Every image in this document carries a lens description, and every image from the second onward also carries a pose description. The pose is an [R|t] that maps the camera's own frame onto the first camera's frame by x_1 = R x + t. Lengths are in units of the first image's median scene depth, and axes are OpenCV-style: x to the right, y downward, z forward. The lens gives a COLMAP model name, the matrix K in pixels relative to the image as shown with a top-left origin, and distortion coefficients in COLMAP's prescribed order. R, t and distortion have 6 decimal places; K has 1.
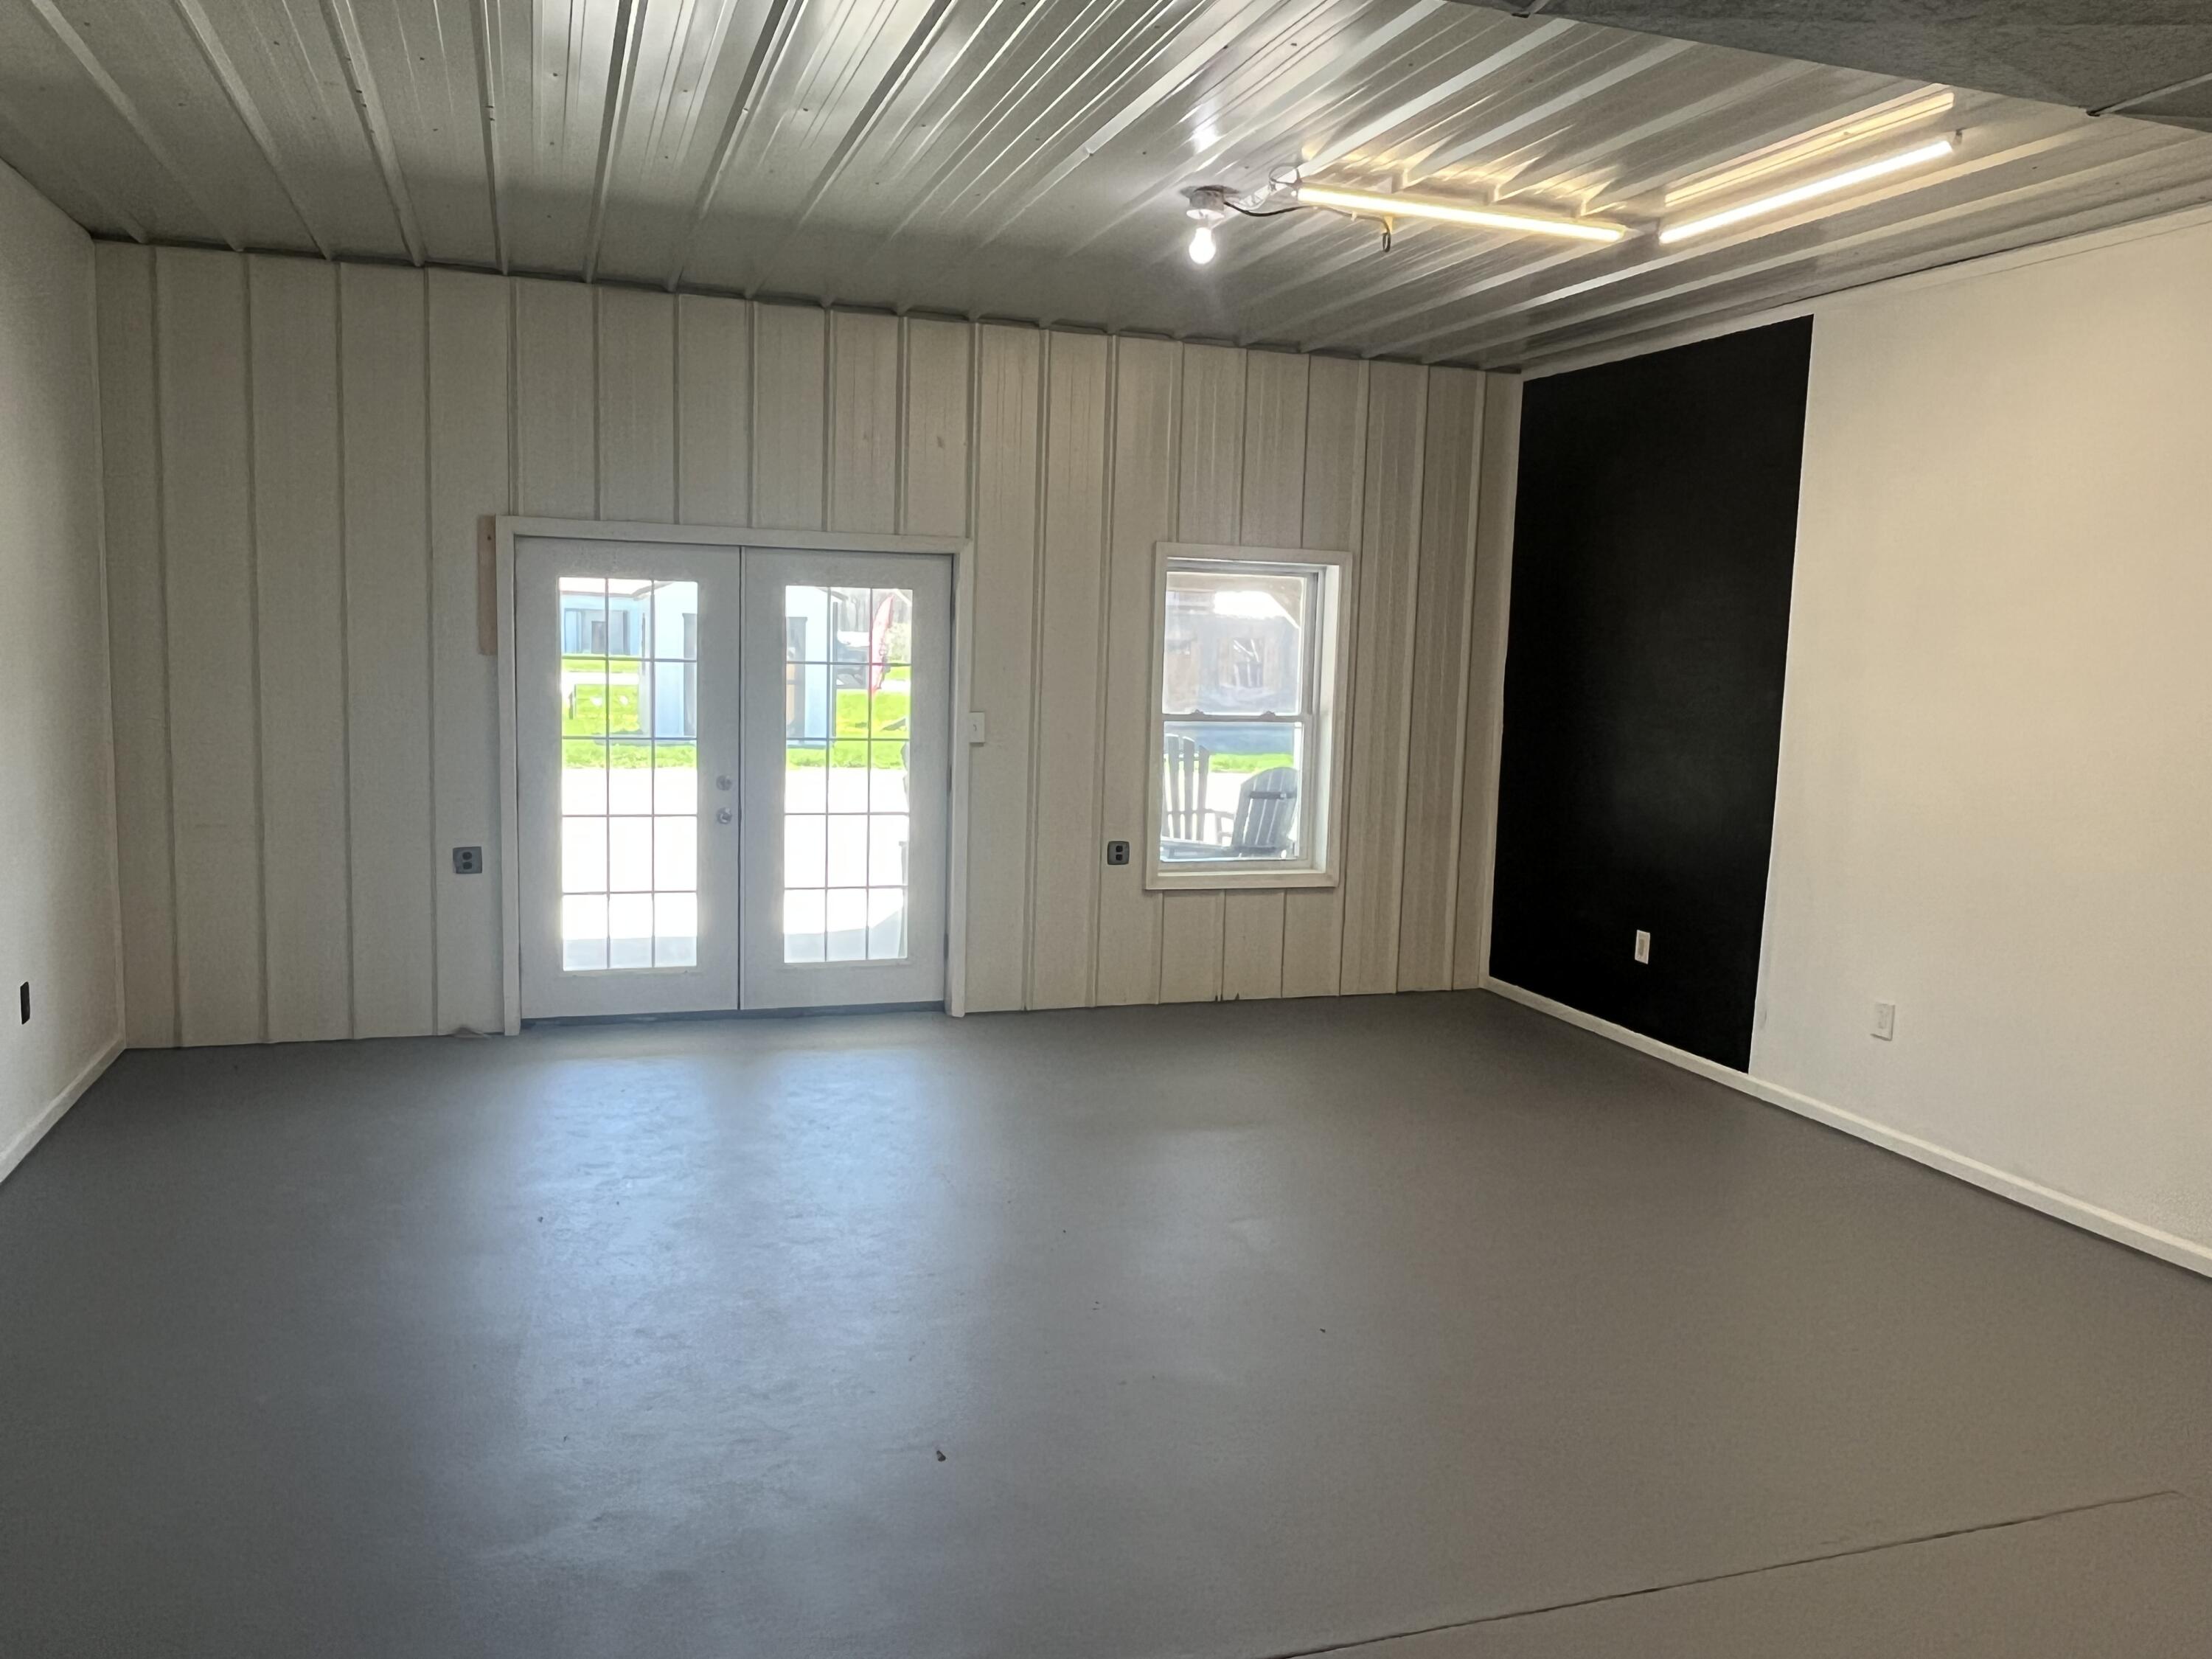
lens RADIAL K [[1661.3, 0, 1104.4], [0, 1661.3, 827.7], [0, 0, 1]] dist [-0.006430, -0.001025]
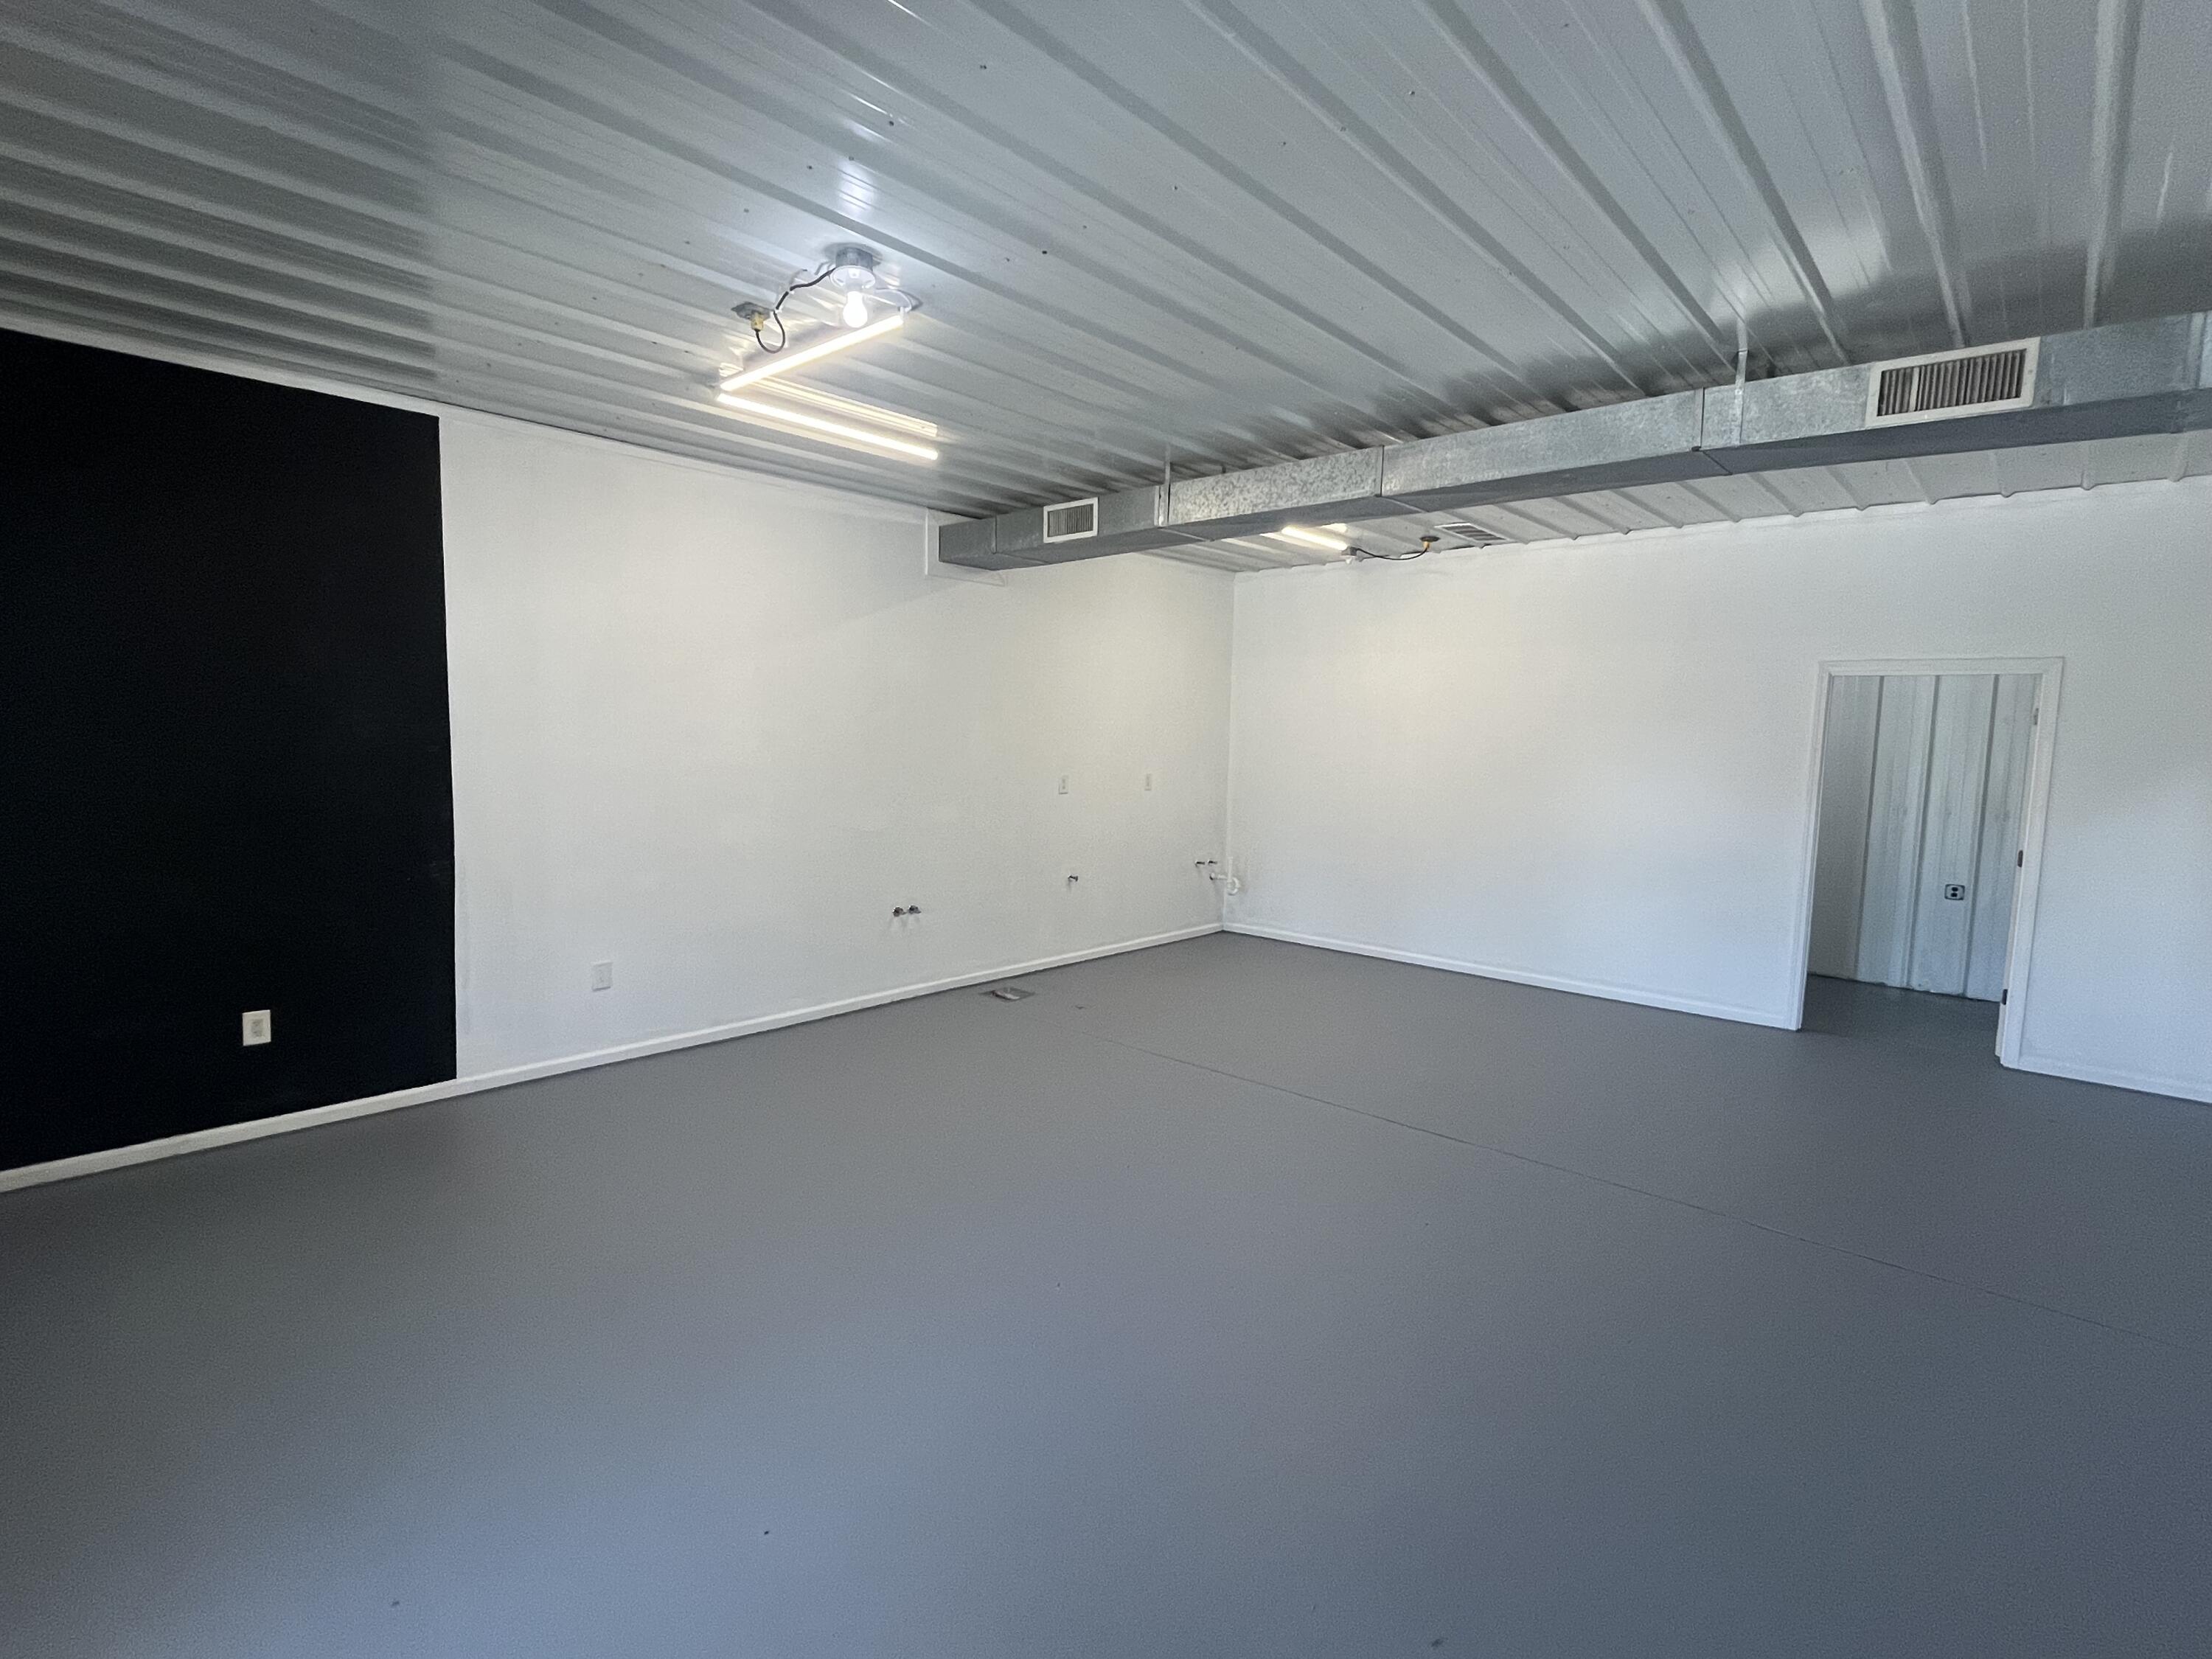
lens RADIAL K [[1036.5, 0, 1104.3], [0, 1036.5, 827.7], [0, 0, 1]] dist [-0.000128, 0.000000]
pose [[-0.470587, -0.135476, 0.871891, -0.460850], [0.059001, 0.981099, 0.184290, -0.138572], [-0.880379, 0.138167, -0.453700, 0.978583]]
